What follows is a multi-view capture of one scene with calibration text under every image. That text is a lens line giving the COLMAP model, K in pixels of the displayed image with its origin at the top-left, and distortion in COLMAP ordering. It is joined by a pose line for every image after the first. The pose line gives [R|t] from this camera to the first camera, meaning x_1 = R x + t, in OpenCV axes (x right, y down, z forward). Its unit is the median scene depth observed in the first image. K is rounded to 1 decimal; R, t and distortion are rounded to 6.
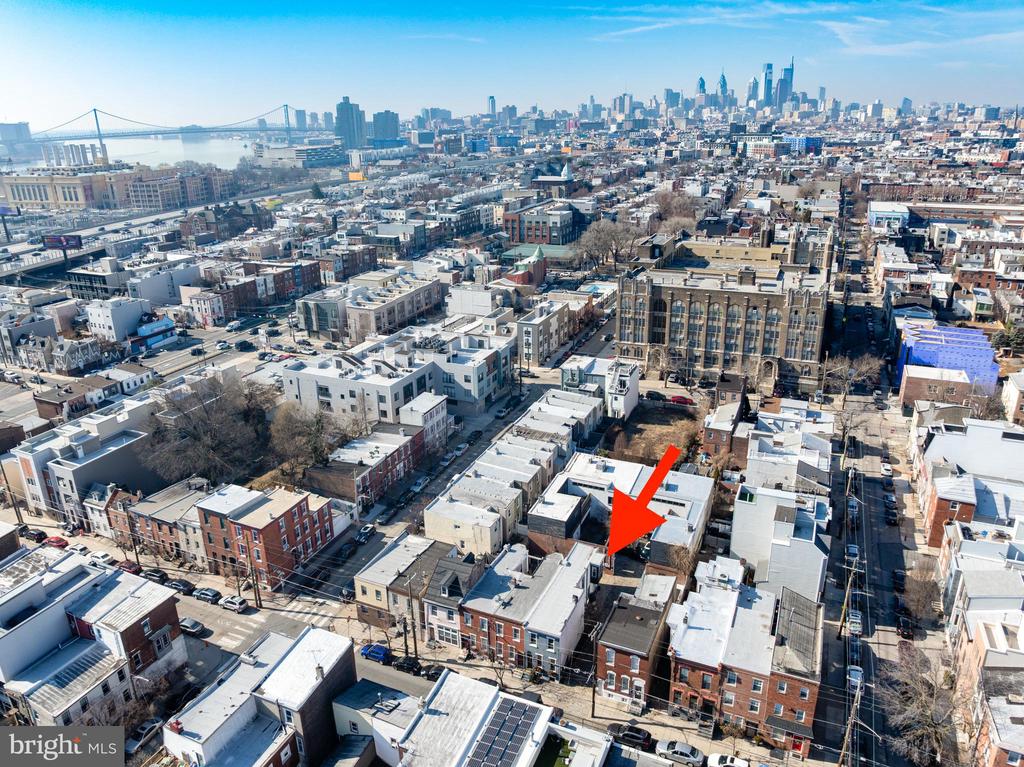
lens RADIAL K [[727.8, 0, 512.0], [0, 727.8, 383.5], [0, 0, 1]] dist [-0.004106, -0.001452]
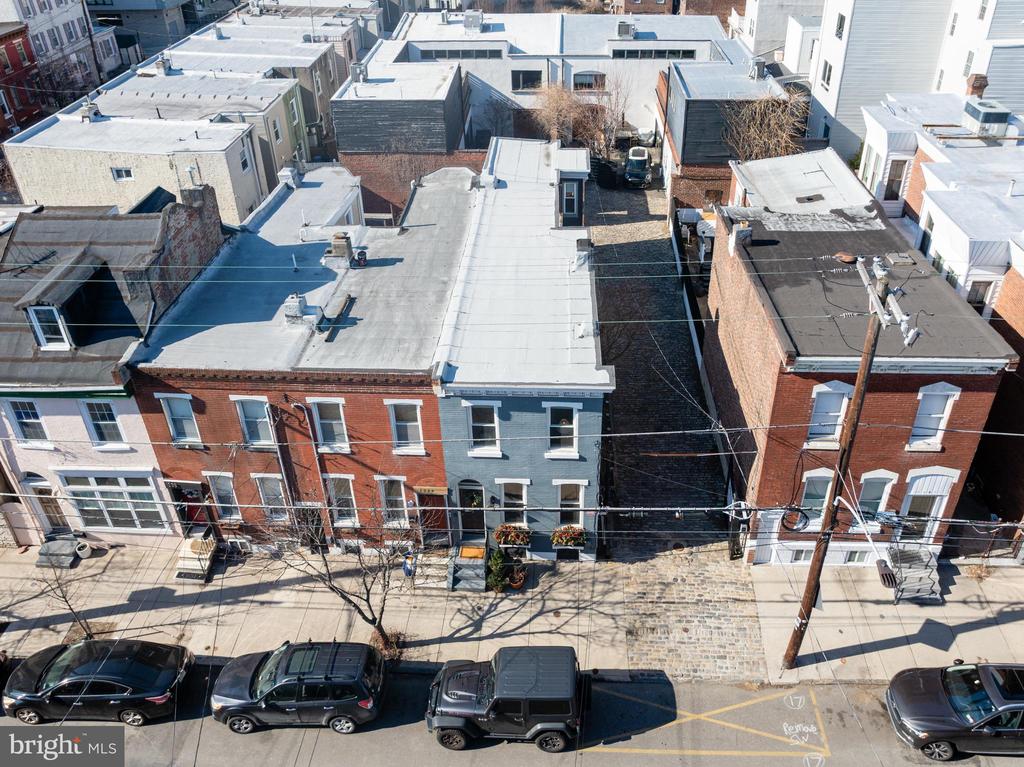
lens RADIAL K [[730.9, 0, 513.5], [0, 730.9, 274.8], [0, 0, 1]] dist [-0.002212, -0.002807]
pose [[0.931454, -0.182193, 0.314958, -0.026298], [0.135700, 0.977098, 0.163903, 0.251838], [-0.337607, -0.109929, 0.934846, 0.740741]]
